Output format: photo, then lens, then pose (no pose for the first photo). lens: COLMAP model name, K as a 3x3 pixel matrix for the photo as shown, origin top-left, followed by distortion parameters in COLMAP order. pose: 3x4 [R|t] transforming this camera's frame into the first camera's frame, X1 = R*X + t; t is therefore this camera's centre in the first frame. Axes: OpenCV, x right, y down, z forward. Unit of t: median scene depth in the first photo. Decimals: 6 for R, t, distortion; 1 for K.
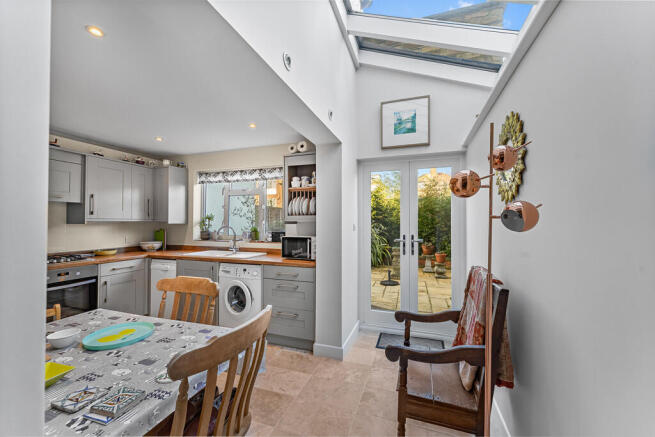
lens RADIAL K [[266.8, 0, 330.3], [0, 266.8, 219.7], [0, 0, 1]] dist [-0.003415, -0.000415]
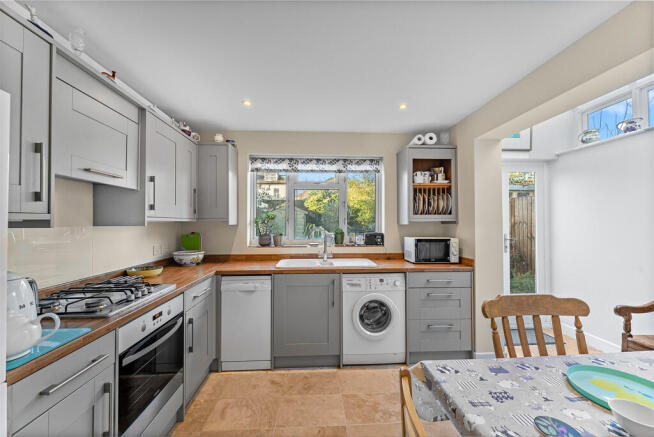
lens RADIAL K [[266.4, 0, 327.3], [0, 266.4, 219.7], [0, 0, 1]] dist [-0.003415, -0.000415]
pose [[0.924743, 0.000845, 0.380591, -0.684517], [-0.000984, 1.000000, 0.000170, 0.001292], [-0.380590, -0.000531, 0.924744, 0.265062]]
